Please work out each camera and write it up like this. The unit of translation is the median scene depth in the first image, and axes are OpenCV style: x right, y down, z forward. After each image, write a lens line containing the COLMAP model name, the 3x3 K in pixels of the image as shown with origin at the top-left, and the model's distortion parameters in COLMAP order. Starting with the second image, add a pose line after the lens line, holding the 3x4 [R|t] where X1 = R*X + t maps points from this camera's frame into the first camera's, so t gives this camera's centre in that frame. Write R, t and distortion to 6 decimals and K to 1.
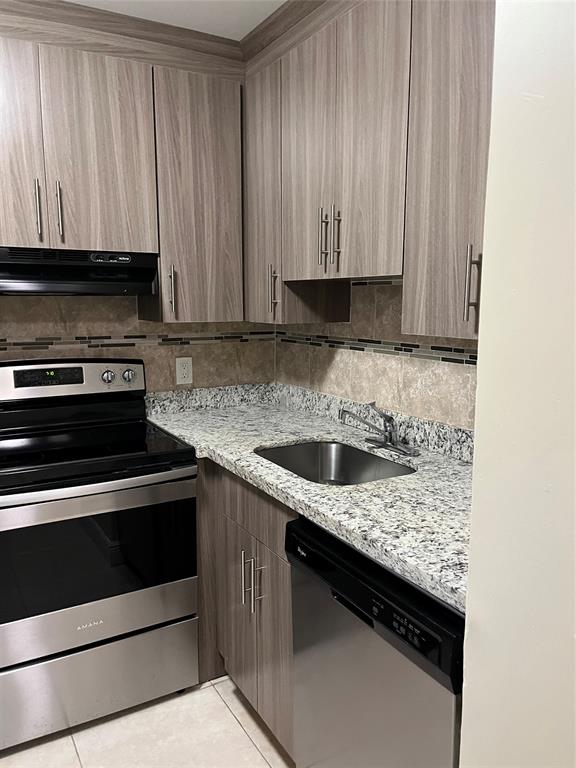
lens RADIAL K [[585.5, 0, 286.2], [0, 585.5, 389.7], [0, 0, 1]] dist [0.041143, -0.041984]
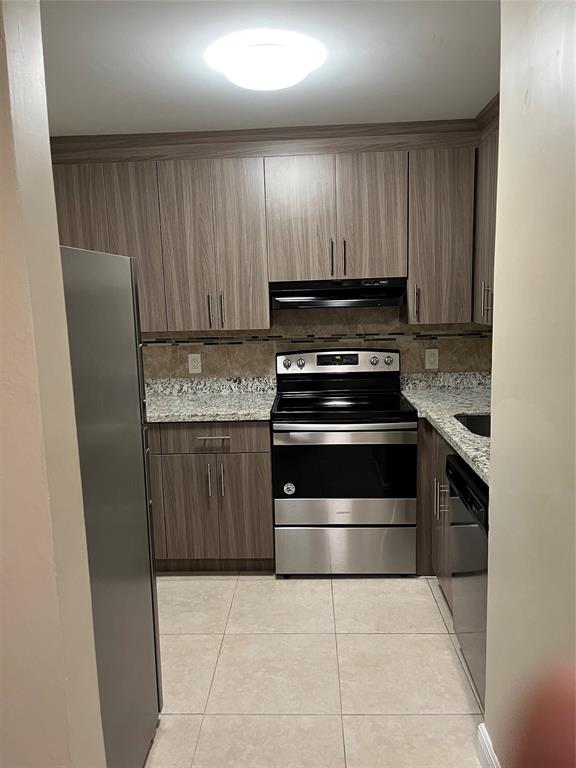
lens RADIAL K [[585.5, 0, 288.0], [0, 585.5, 382.4], [0, 0, 1]] dist [0.041143, -0.041984]
pose [[0.844660, 0.051100, -0.532859, 0.306854], [-0.050691, 0.998595, 0.015412, 0.020154], [0.532898, 0.013993, 0.846064, -0.365820]]
